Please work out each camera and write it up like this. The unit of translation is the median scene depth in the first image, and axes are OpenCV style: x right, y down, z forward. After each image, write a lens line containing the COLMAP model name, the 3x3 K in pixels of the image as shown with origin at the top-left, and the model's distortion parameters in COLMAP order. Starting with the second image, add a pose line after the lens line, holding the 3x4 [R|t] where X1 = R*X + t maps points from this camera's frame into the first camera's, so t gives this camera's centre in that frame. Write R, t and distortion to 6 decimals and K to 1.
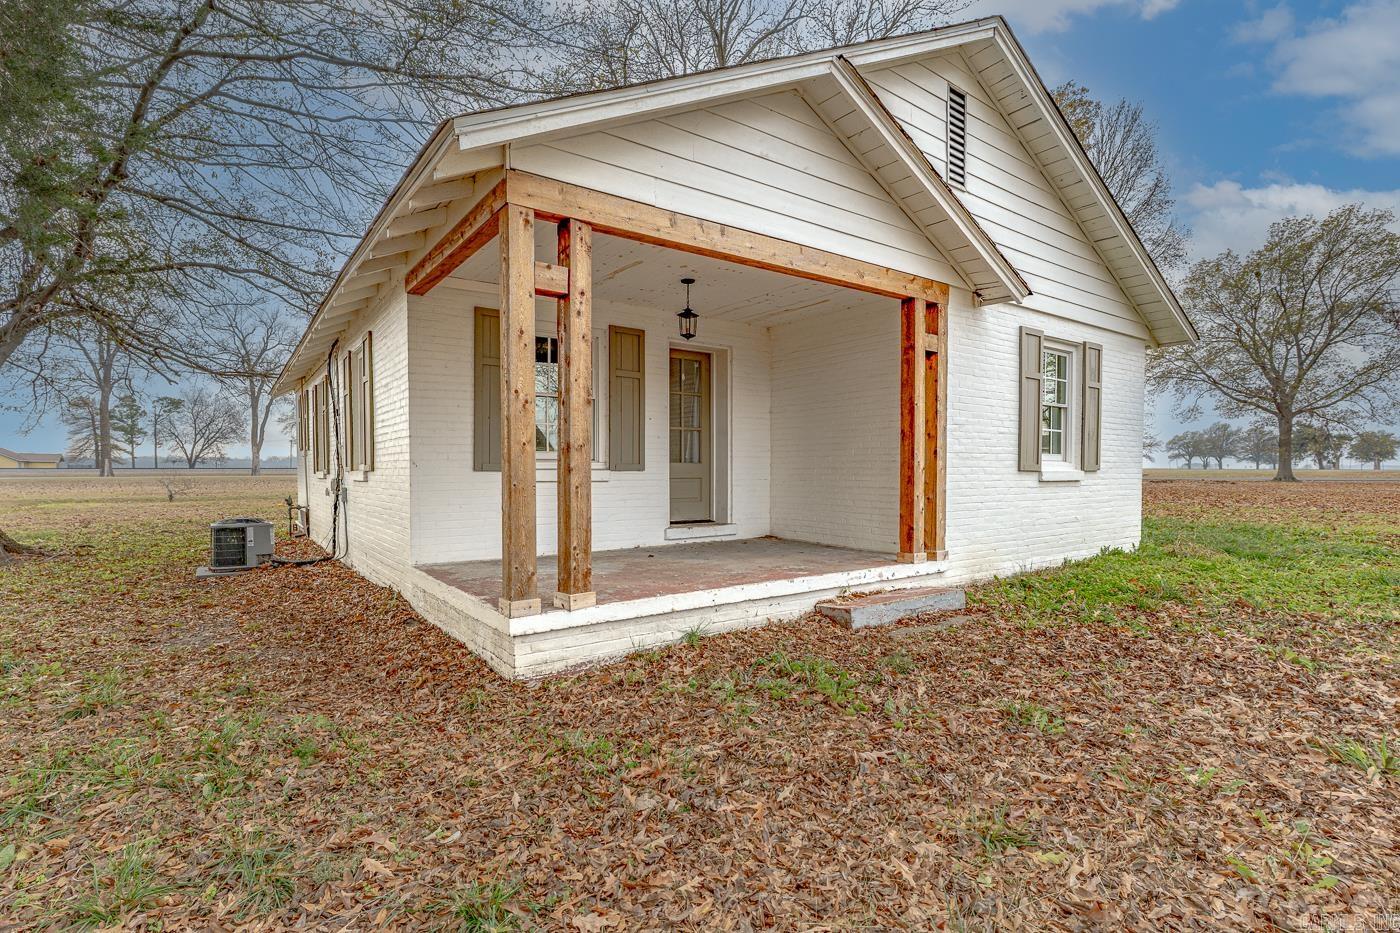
lens RADIAL K [[668.7, 0, 703.1], [0, 668.7, 476.2], [0, 0, 1]] dist [0.007693, -0.001790]
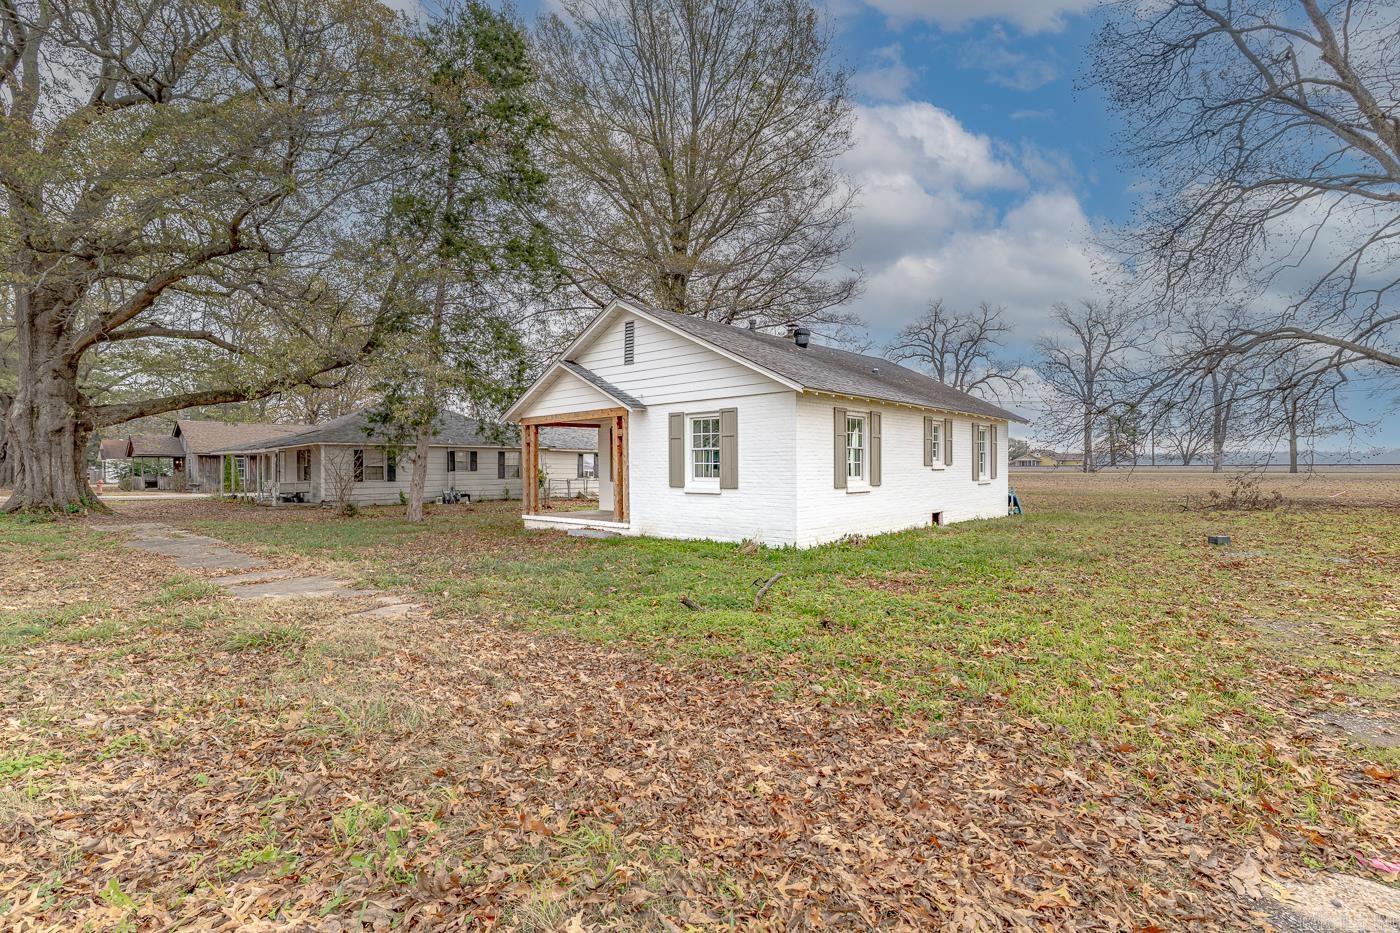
lens RADIAL K [[668.7, 0, 695.6], [0, 668.7, 472.1], [0, 0, 1]] dist [0.007693, -0.001790]
pose [[0.180269, 0.007171, -0.983591, 2.554499], [-0.004625, 0.999969, 0.006443, -0.067101], [0.983607, 0.003388, 0.180296, 0.762222]]
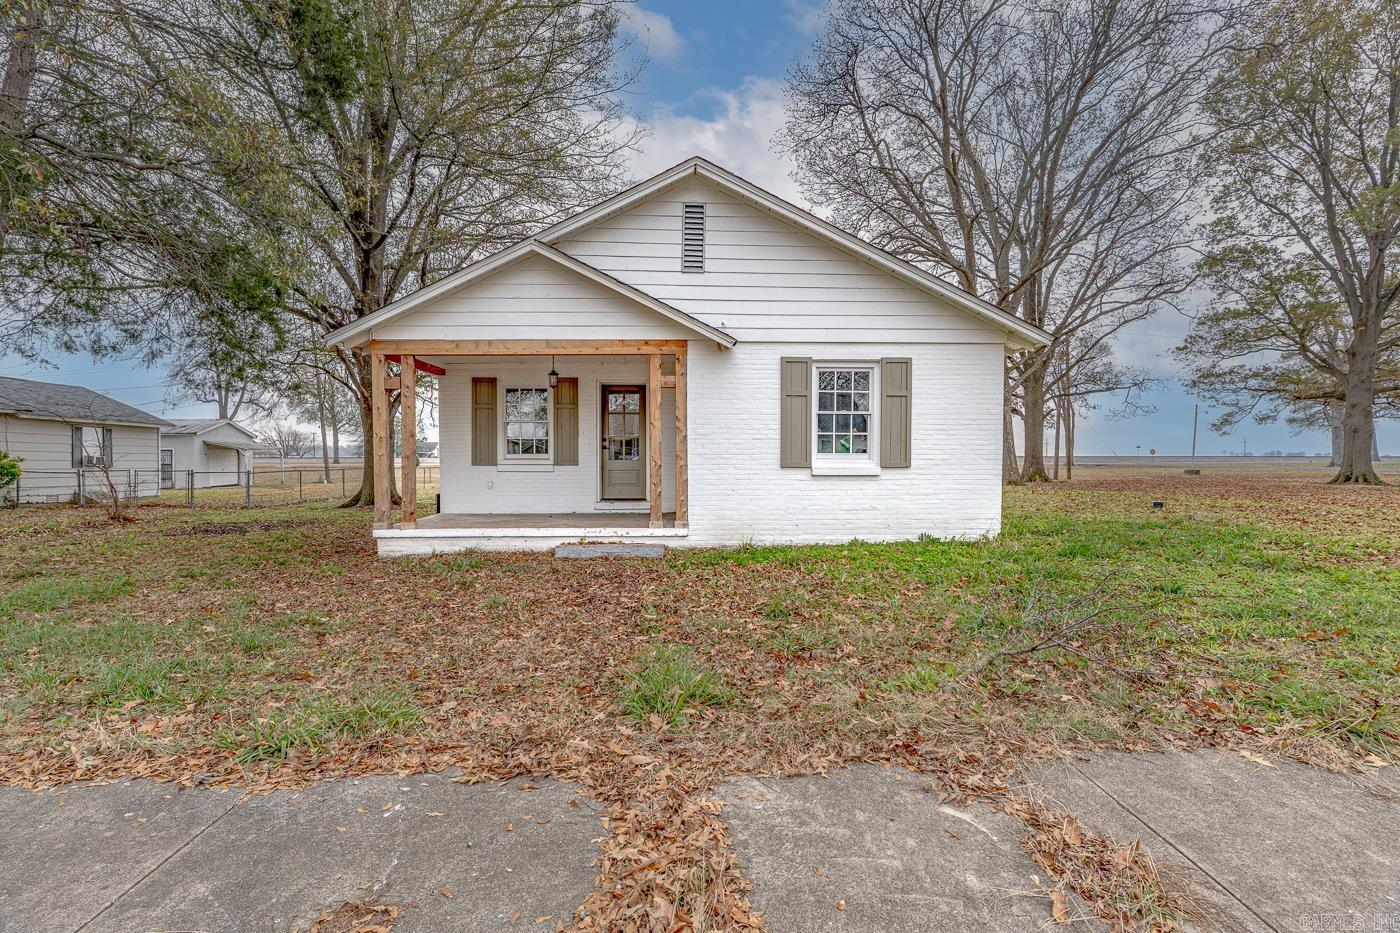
lens RADIAL K [[668.7, 0, 693.8], [0, 668.7, 469.4], [0, 0, 1]] dist [0.007693, -0.001790]
pose [[0.833827, 0.009364, -0.551946, 1.113284], [-0.005836, 0.999950, 0.008148, -0.014320], [0.551995, -0.003573, 0.833840, -0.196503]]
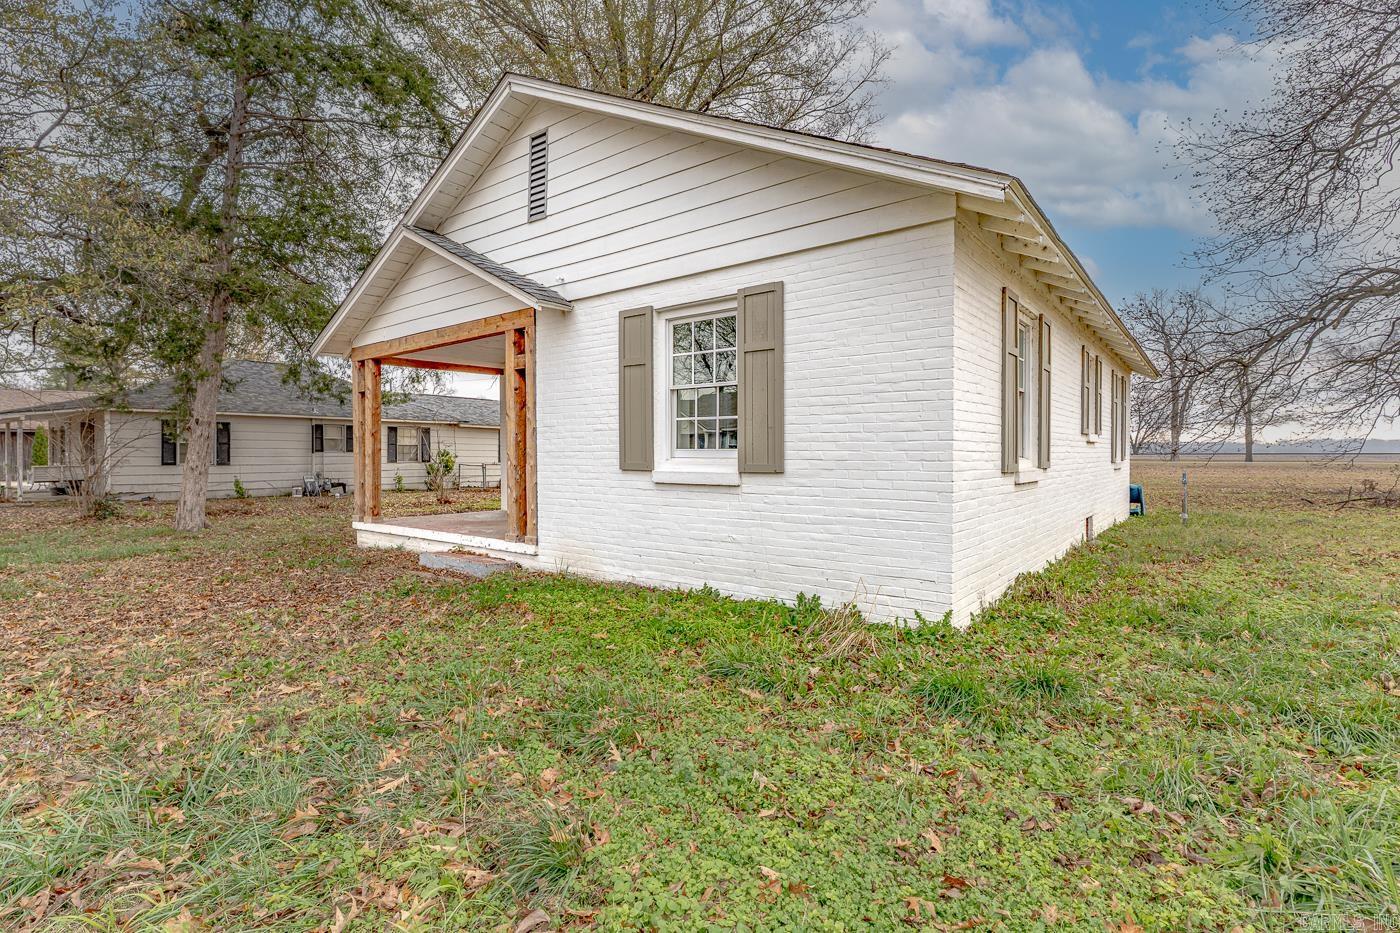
lens RADIAL K [[668.7, 0, 698.7], [0, 668.7, 456.9], [0, 0, 1]] dist [0.007693, -0.001790]
pose [[0.262949, 0.002822, -0.964806, 1.459919], [-0.009019, 0.999959, 0.000466, -0.028444], [0.964767, 0.008579, 0.262964, 0.912031]]
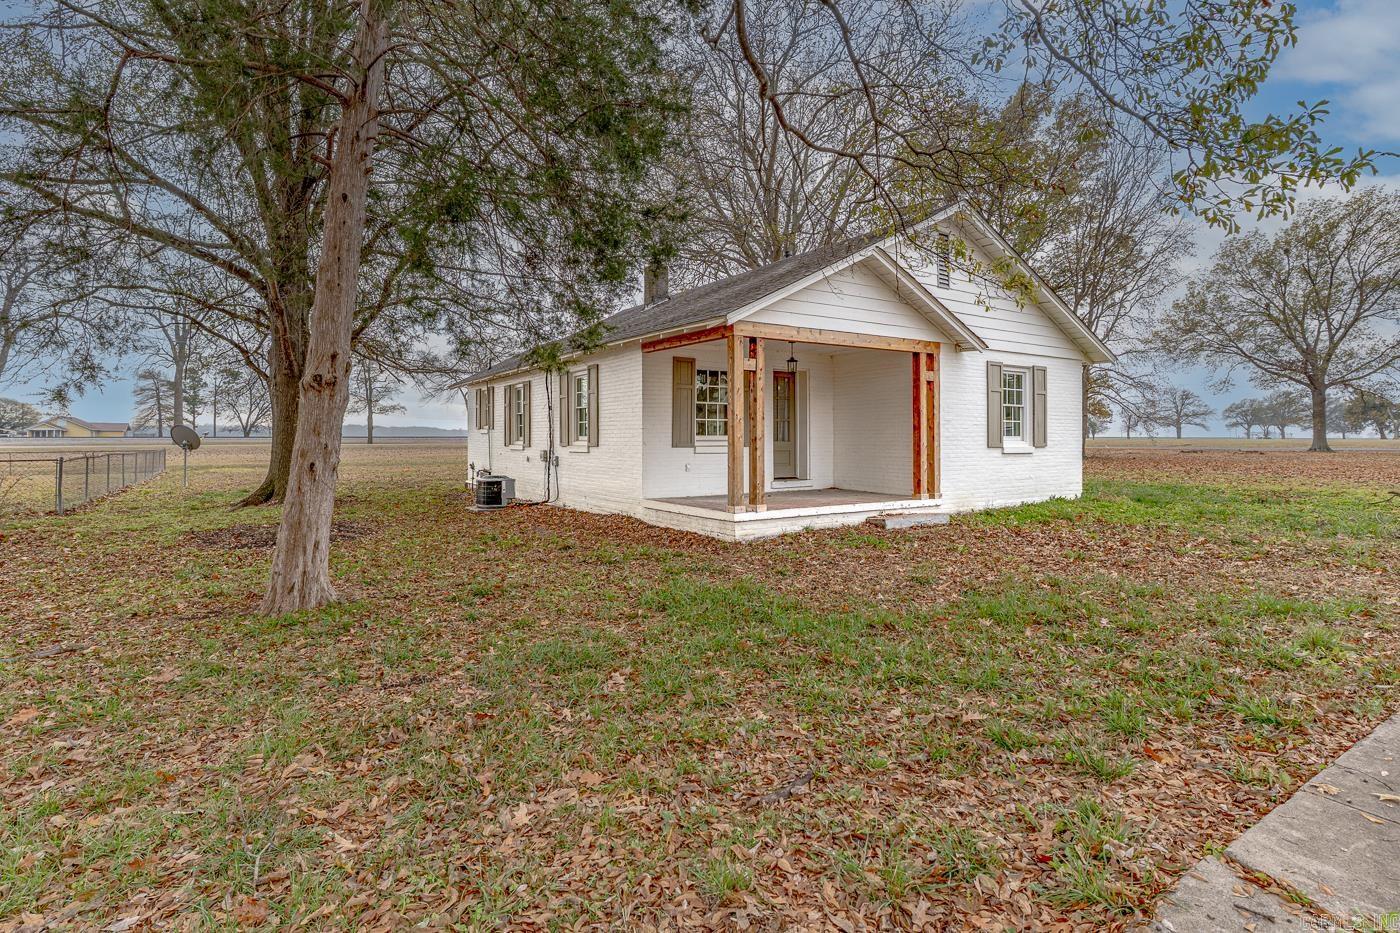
lens RADIAL K [[668.7, 0, 696.0], [0, 668.7, 420.8], [0, 0, 1]] dist [0.007693, -0.001790]
pose [[0.998068, -0.001136, -0.062126, -0.157611], [-0.001092, 0.999358, -0.035818, -0.014058], [0.062126, 0.035817, 0.997425, -0.748945]]
